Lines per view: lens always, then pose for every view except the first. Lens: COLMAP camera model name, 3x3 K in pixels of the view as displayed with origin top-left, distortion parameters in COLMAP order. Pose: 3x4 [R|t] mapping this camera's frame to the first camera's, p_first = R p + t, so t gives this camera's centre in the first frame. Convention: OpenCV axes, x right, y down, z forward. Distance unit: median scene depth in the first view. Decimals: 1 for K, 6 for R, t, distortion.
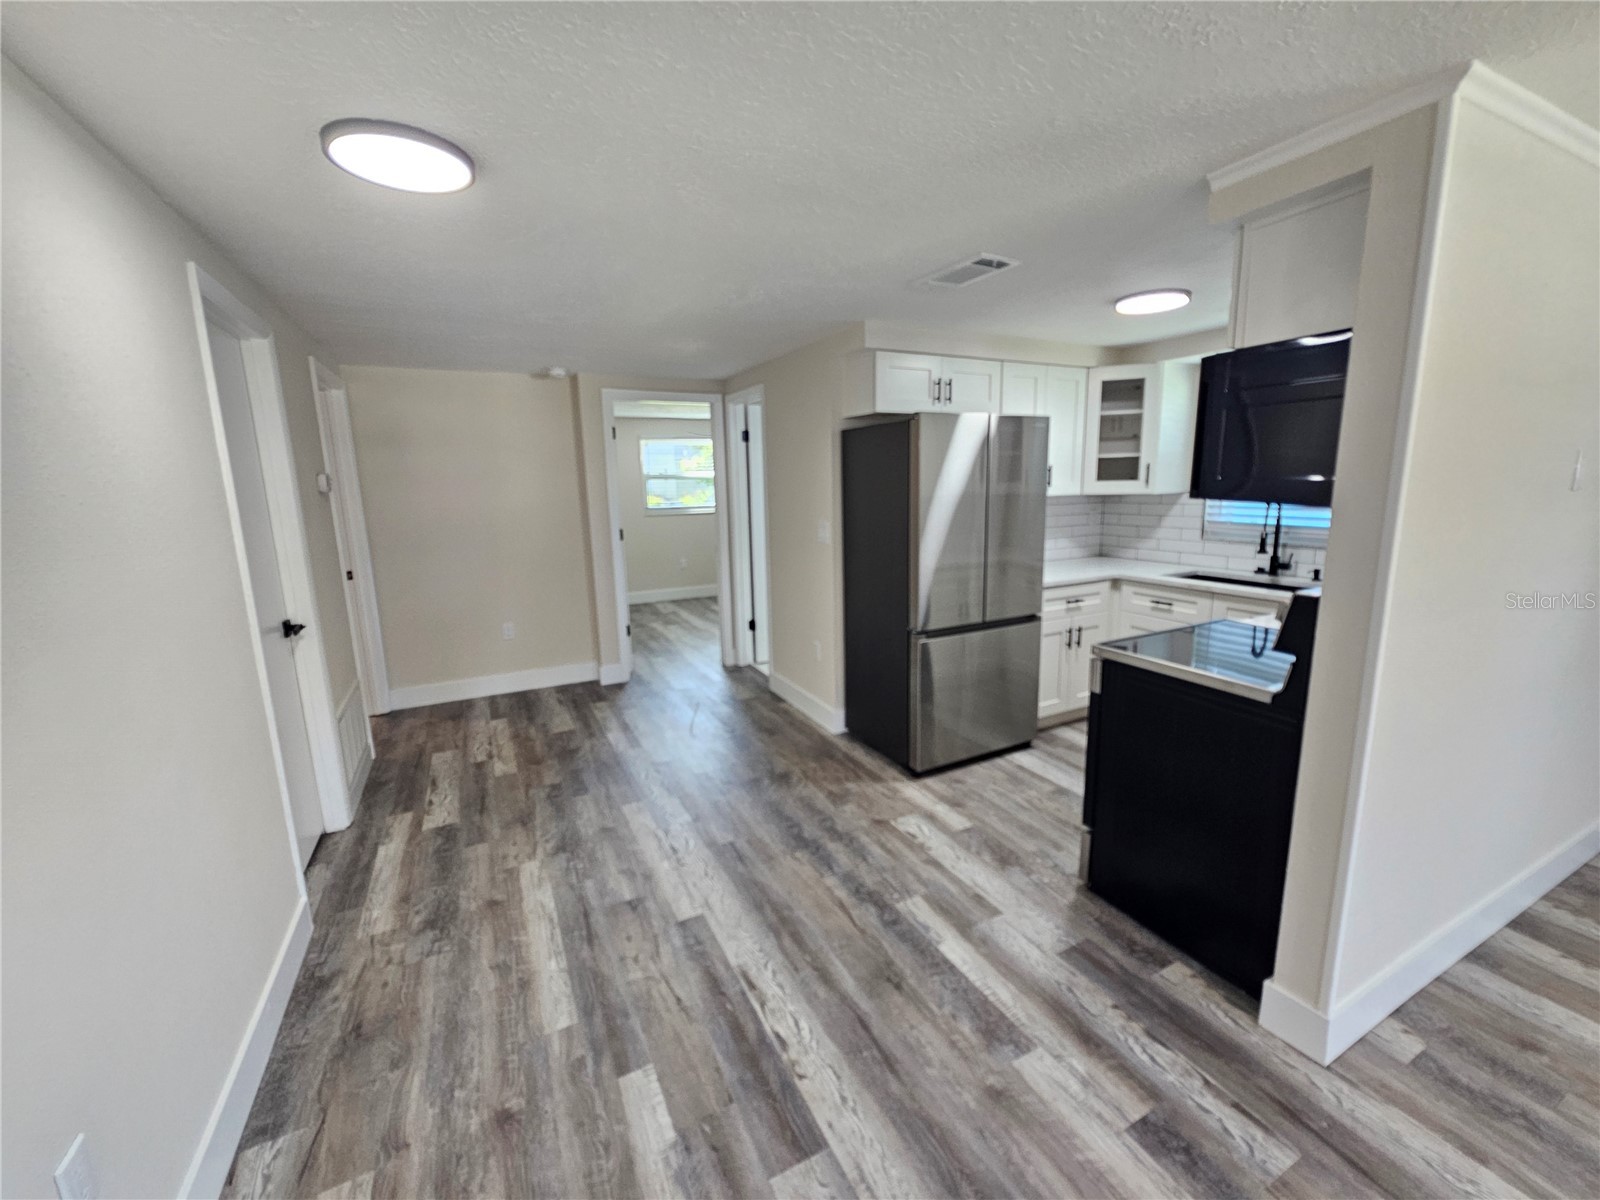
lens RADIAL K [[639.7, 0, 800.0], [0, 639.7, 600.0], [0, 0, 1]] dist [-0.001131, -0.000207]
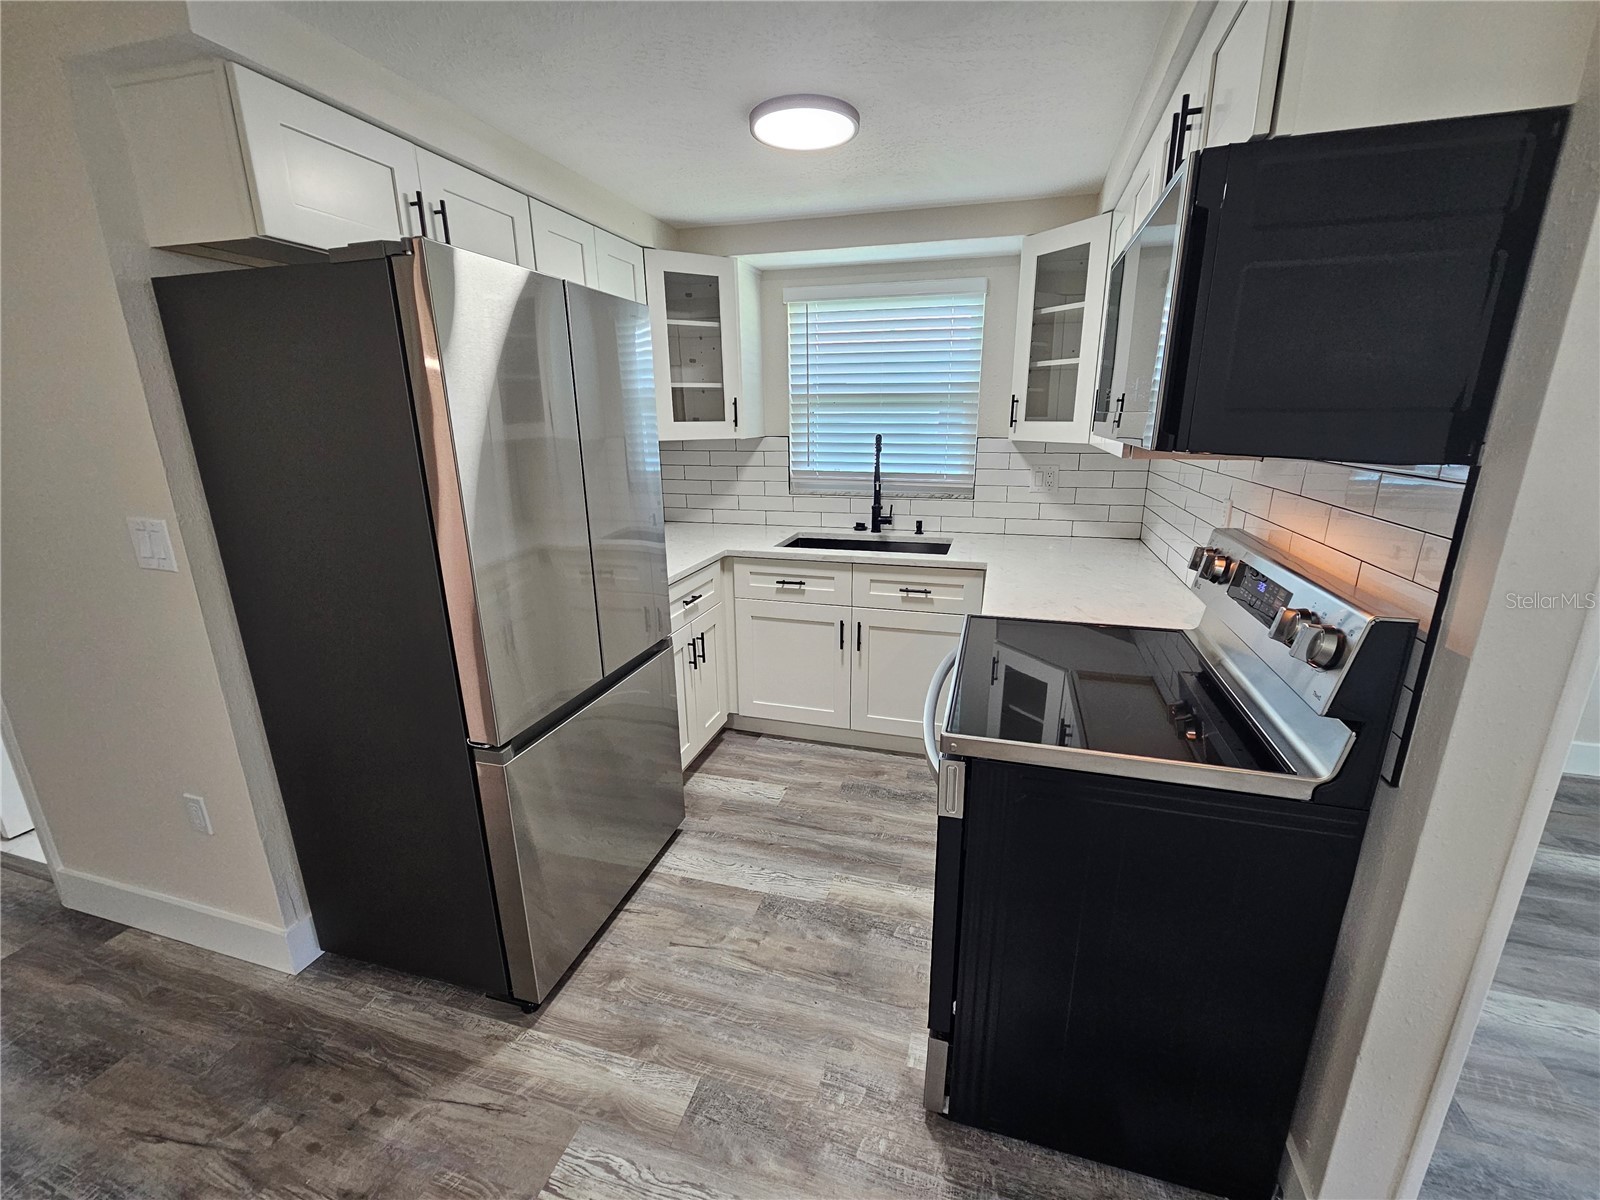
lens RADIAL K [[648.5, 0, 804.2], [0, 648.5, 591.6], [0, 0, 1]] dist [-0.001206, -0.000214]
pose [[0.670866, -0.178074, 0.719881, 0.015454], [0.130498, 0.983941, 0.121781, -0.082969], [-0.730006, 0.012244, 0.683331, 0.490704]]
